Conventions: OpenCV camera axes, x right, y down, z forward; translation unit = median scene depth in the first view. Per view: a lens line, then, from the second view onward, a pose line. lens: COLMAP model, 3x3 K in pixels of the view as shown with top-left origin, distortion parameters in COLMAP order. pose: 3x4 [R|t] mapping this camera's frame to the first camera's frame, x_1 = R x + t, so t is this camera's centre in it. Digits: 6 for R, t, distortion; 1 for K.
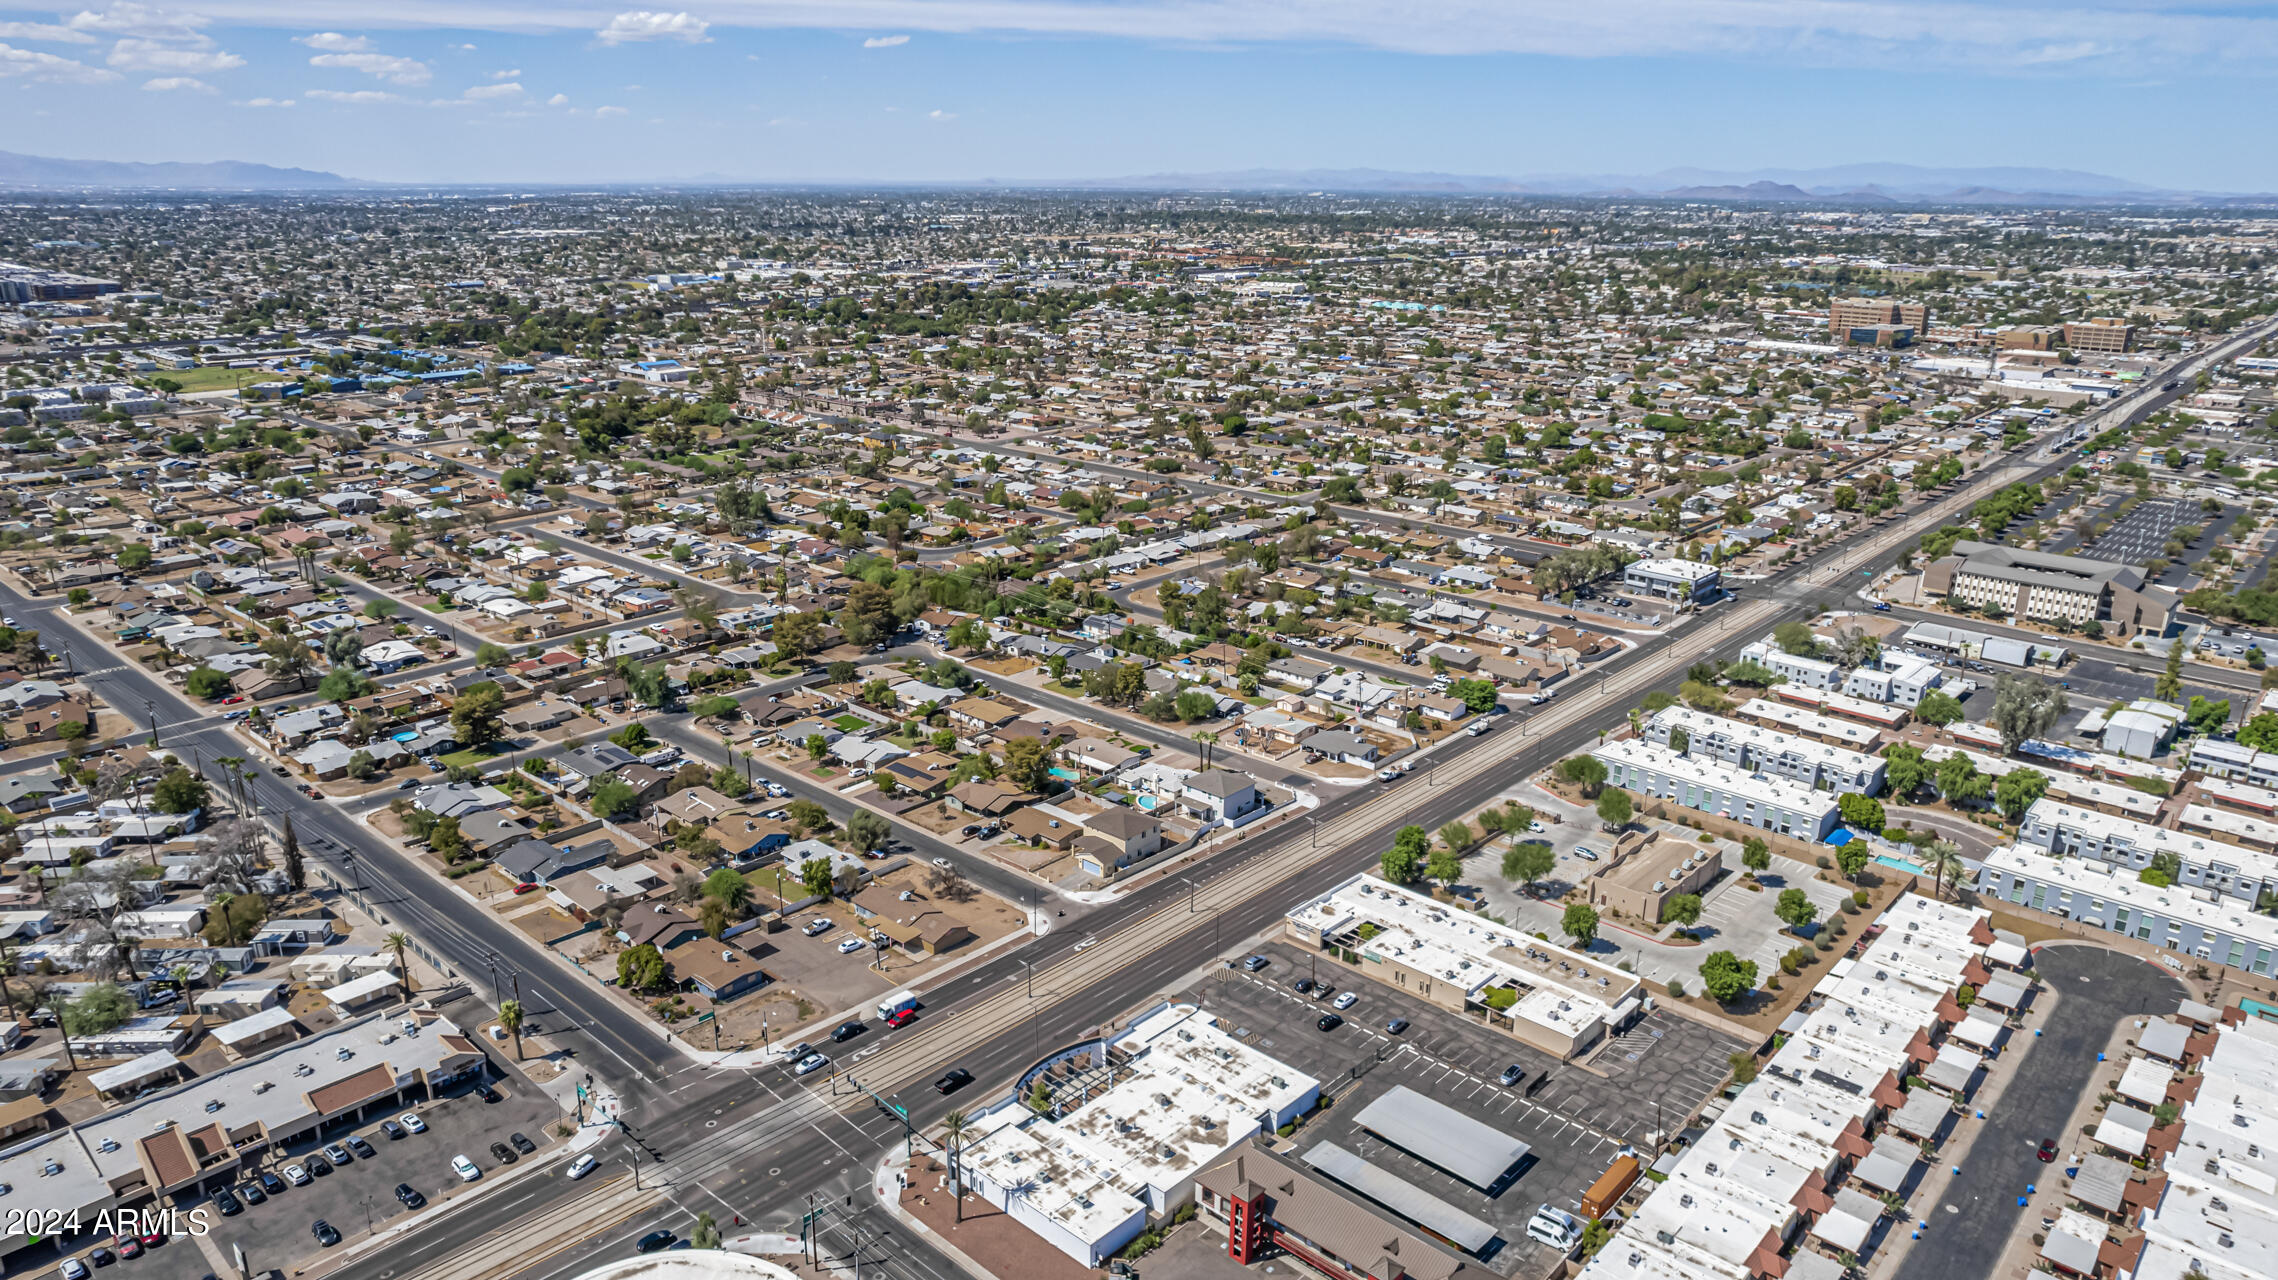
lens RADIAL K [[1484.8, 0, 1160.8], [0, 1484.8, 634.8], [0, 0, 1]] dist [-0.076662, 0.048421]
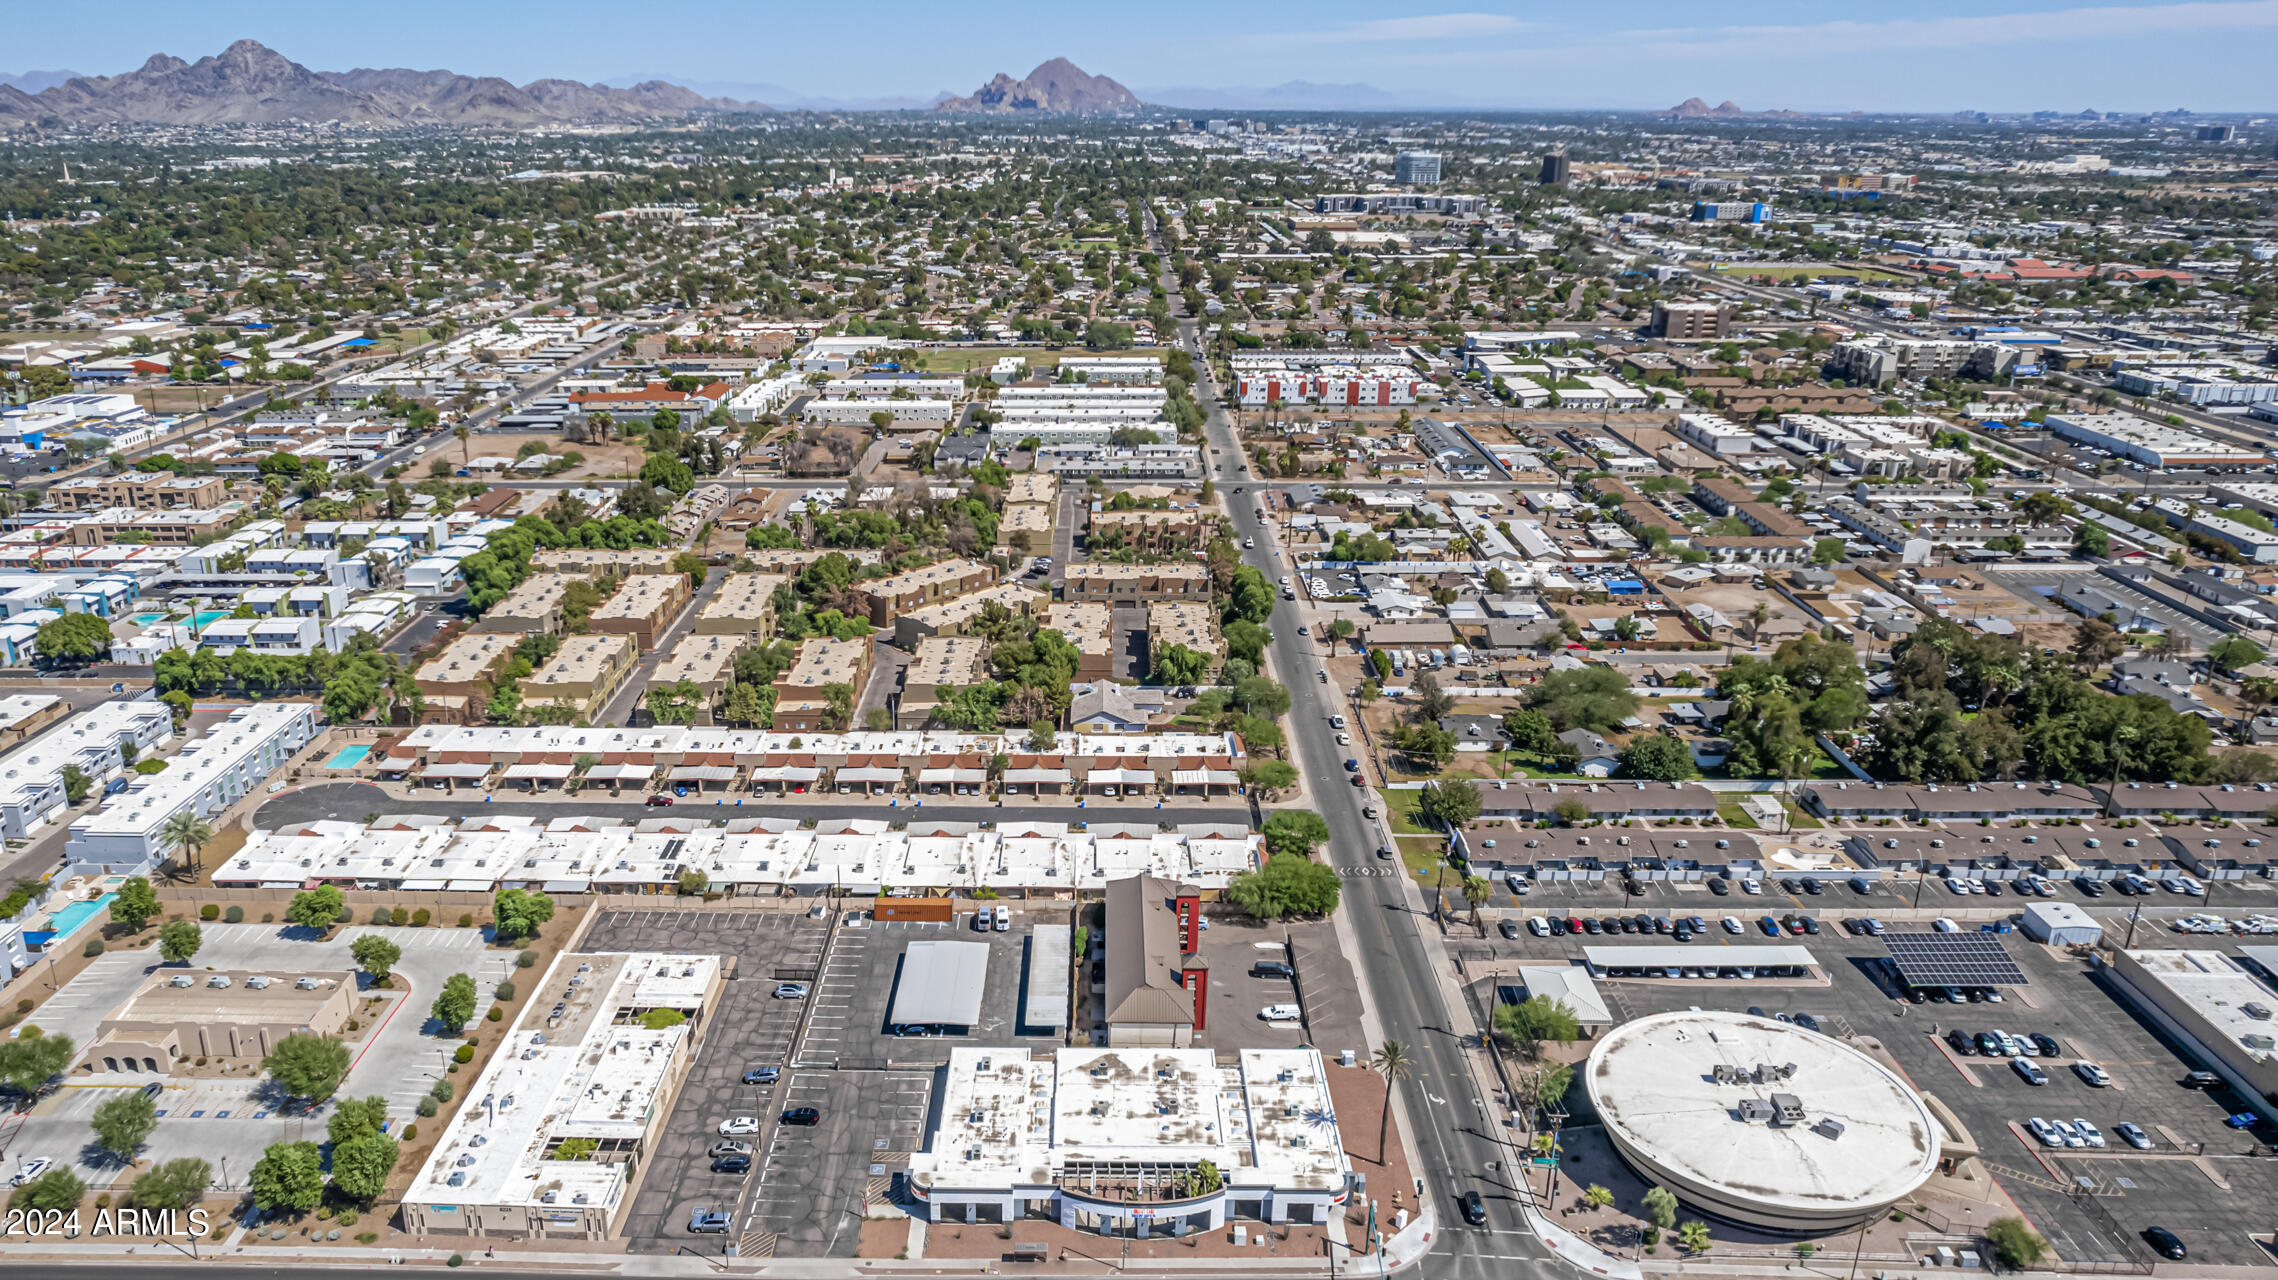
lens RADIAL K [[1573.8, 0, 1056.7], [0, 1573.8, 642.8], [0, 0, 1]] dist [-0.065249, 0.042144]
pose [[-0.649435, -0.259660, 0.714711, -0.543876], [0.220302, 0.835337, 0.503666, -0.363777], [-0.727806, 0.484550, -0.485293, 1.283104]]
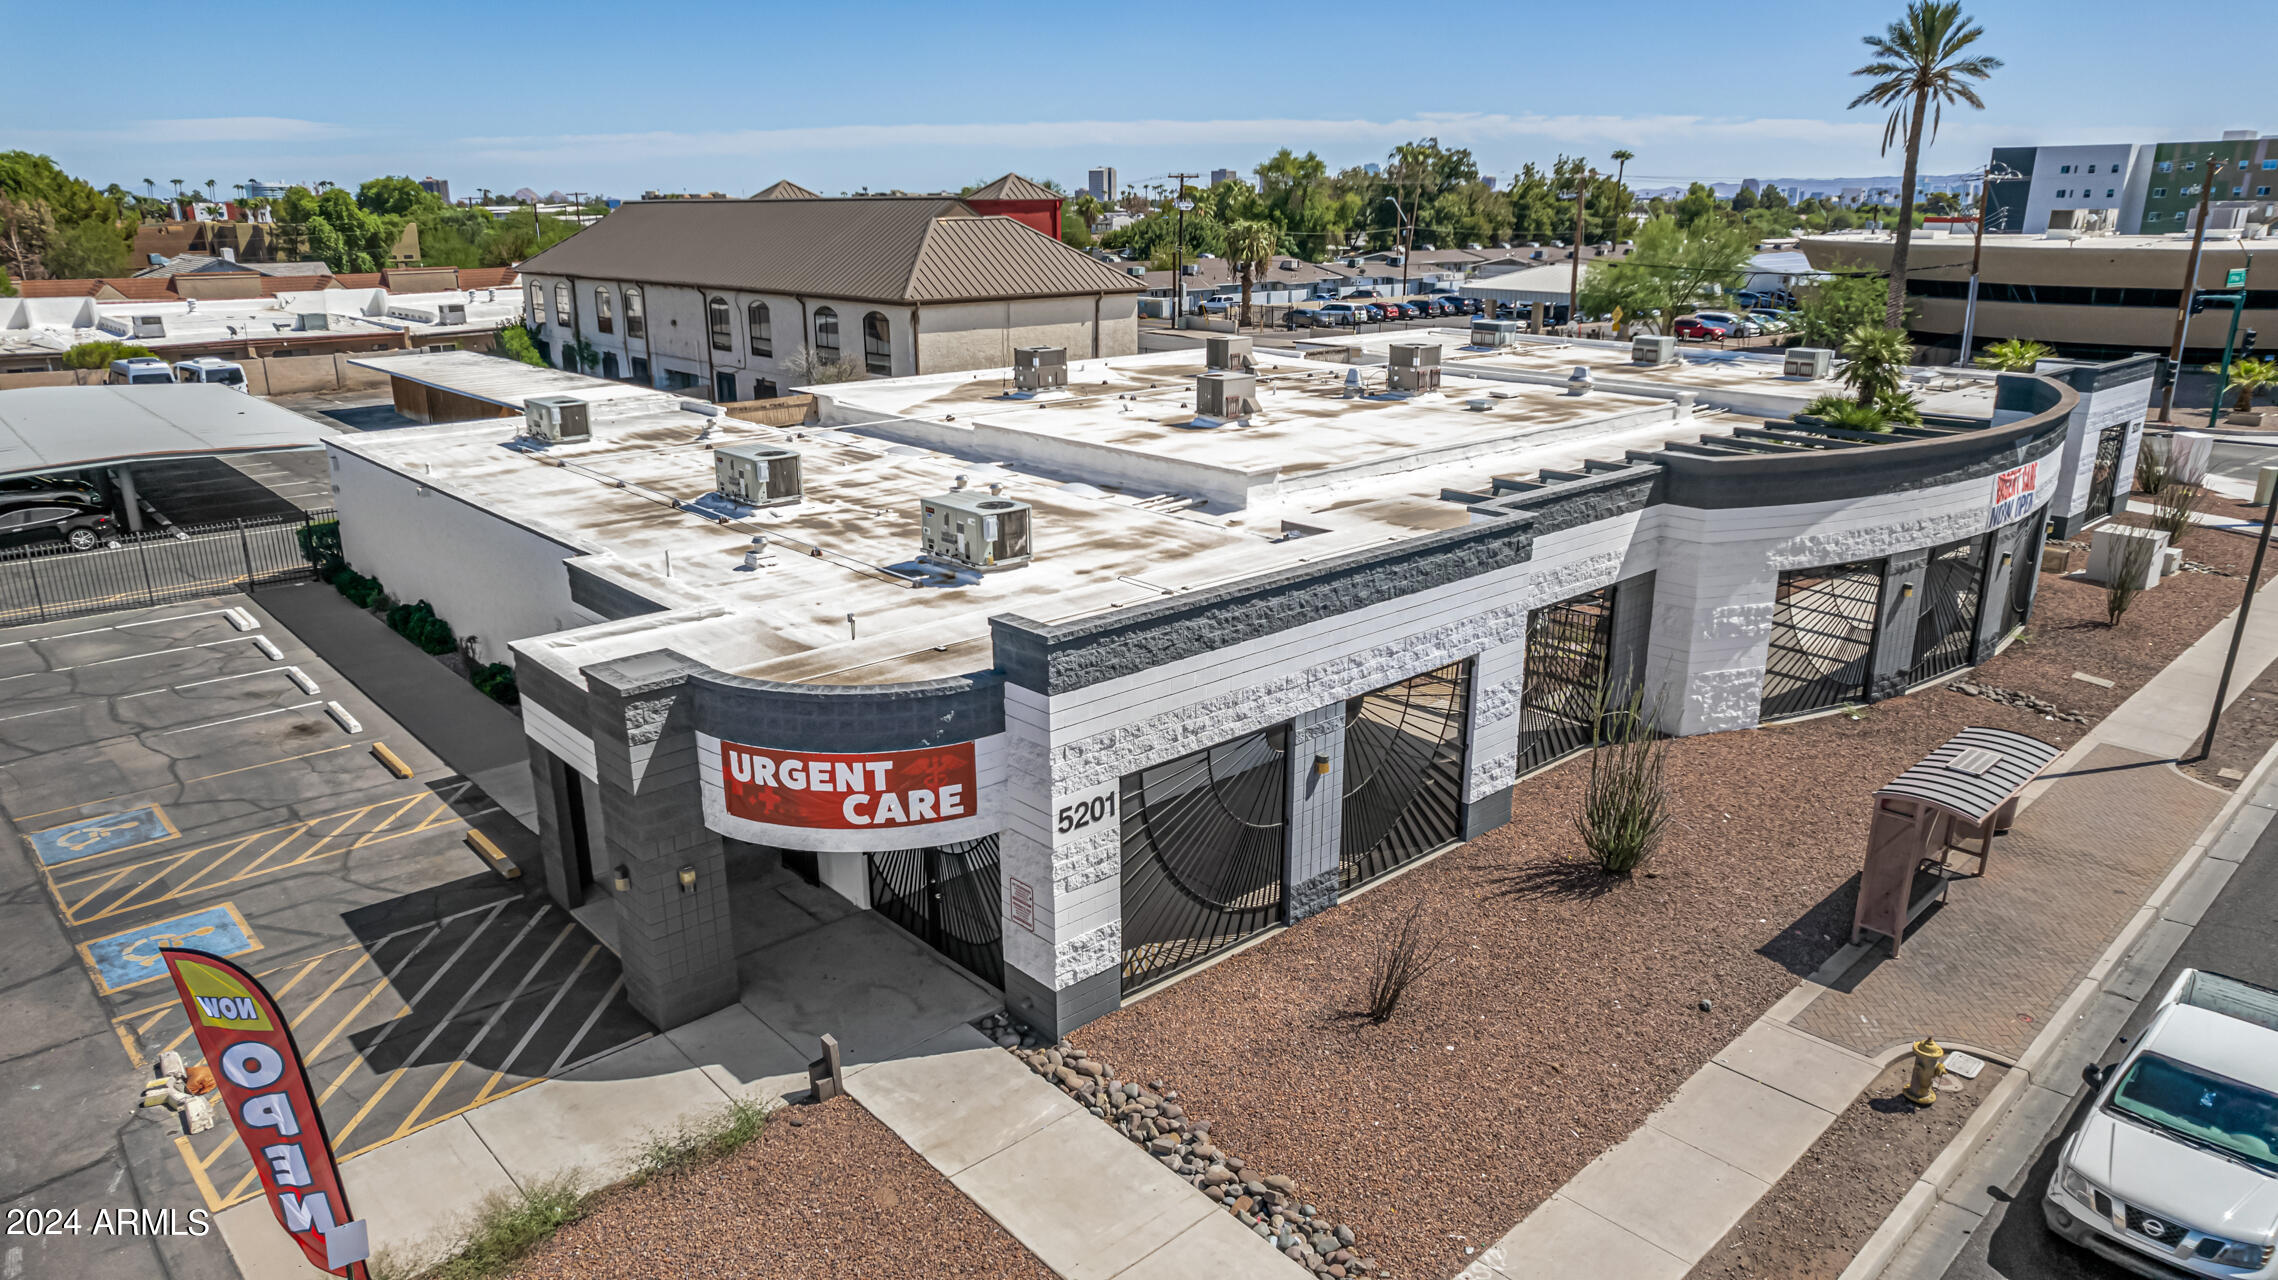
lens RADIAL K [[1470.4, 0, 1143.0], [0, 1470.4, 618.2], [0, 0, 1]] dist [-0.089028, 0.080906]
pose [[-0.994823, -0.043381, 0.091900, -0.007478], [0.014228, 0.835947, 0.548625, 0.225152], [-0.100623, 0.547093, -0.831002, 1.134374]]
